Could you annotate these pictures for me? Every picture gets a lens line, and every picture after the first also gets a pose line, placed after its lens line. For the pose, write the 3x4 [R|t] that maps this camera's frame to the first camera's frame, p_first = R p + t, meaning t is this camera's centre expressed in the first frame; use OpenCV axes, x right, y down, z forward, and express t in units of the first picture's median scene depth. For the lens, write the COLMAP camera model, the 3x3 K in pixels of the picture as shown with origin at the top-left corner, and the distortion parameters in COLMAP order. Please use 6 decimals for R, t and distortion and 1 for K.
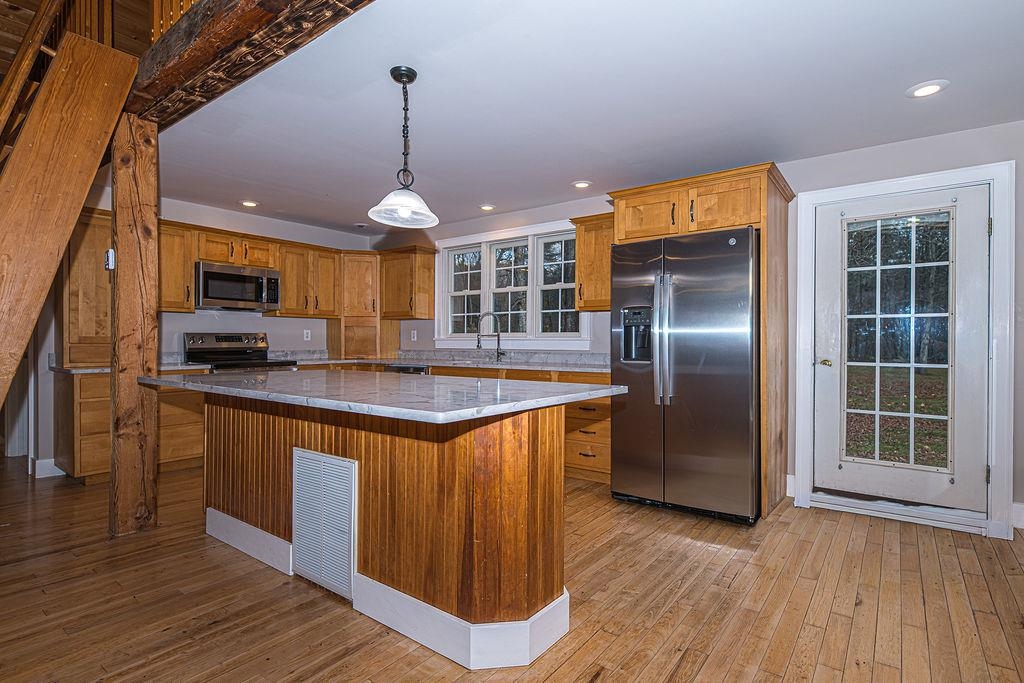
lens RADIAL K [[522.3, 0, 511.2], [0, 522.3, 341.4], [0, 0, 1]] dist [-0.001046, -0.000741]
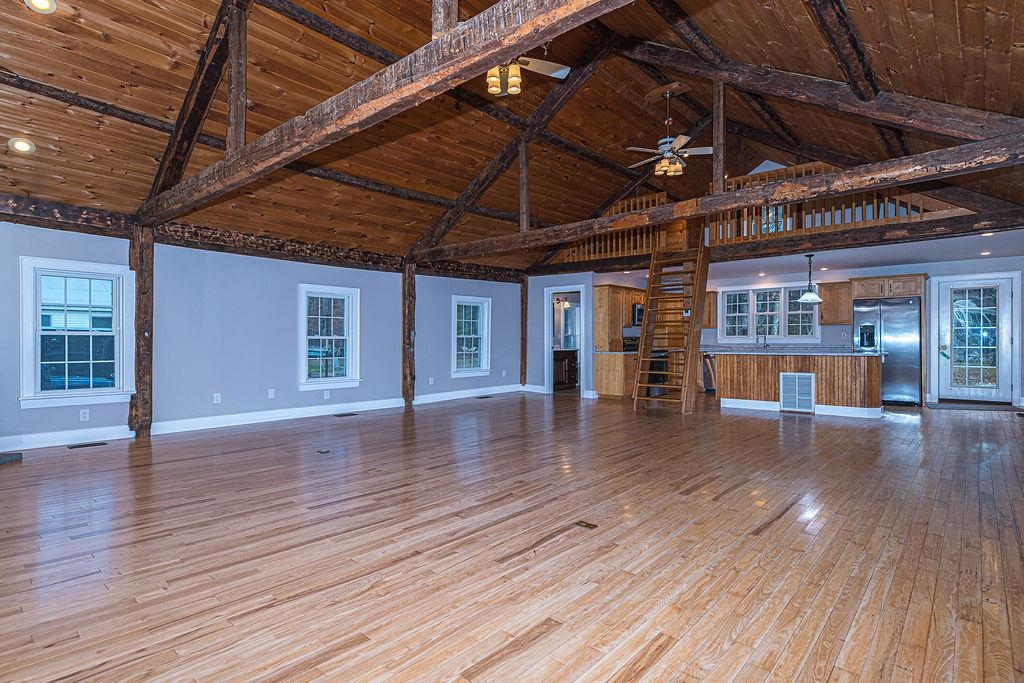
lens RADIAL K [[522.3, 0, 505.5], [0, 522.3, 338.6], [0, 0, 1]] dist [-0.001046, -0.000741]
pose [[0.996889, -0.006428, -0.078551, -1.238544], [0.006118, 0.999973, -0.004177, -0.000570], [0.078575, 0.003683, 0.996901, -1.581903]]
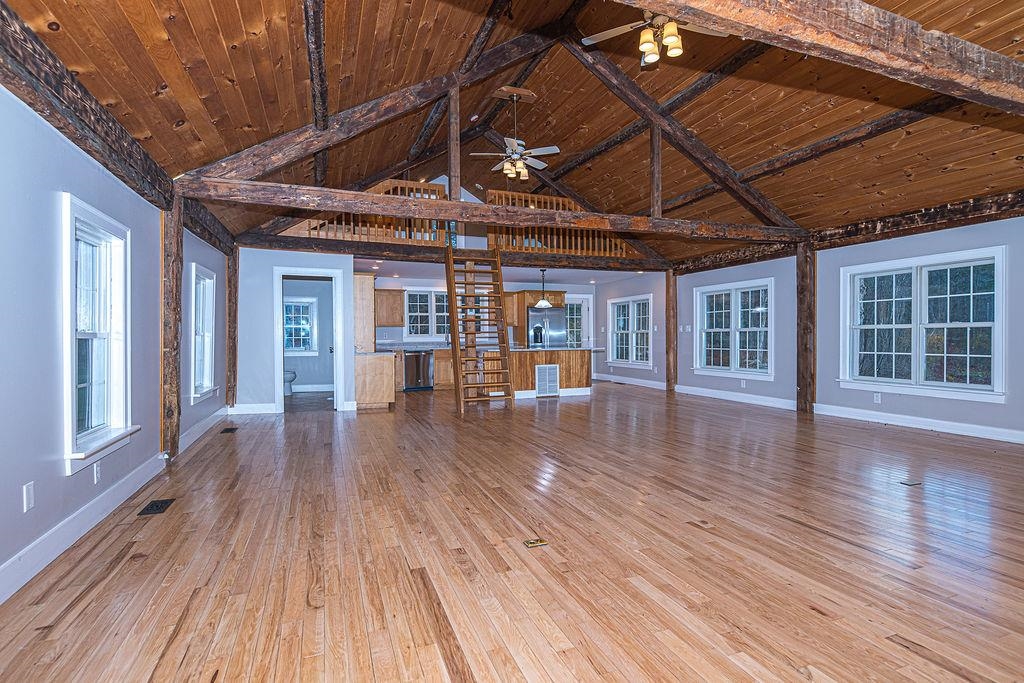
lens RADIAL K [[522.3, 0, 503.7], [0, 522.3, 338.1], [0, 0, 1]] dist [-0.001046, -0.000741]
pose [[0.517538, -0.008286, 0.855620, -2.567417], [0.007832, 0.999957, 0.004947, -0.011493], [-0.855625, 0.004141, 0.517580, -0.538023]]
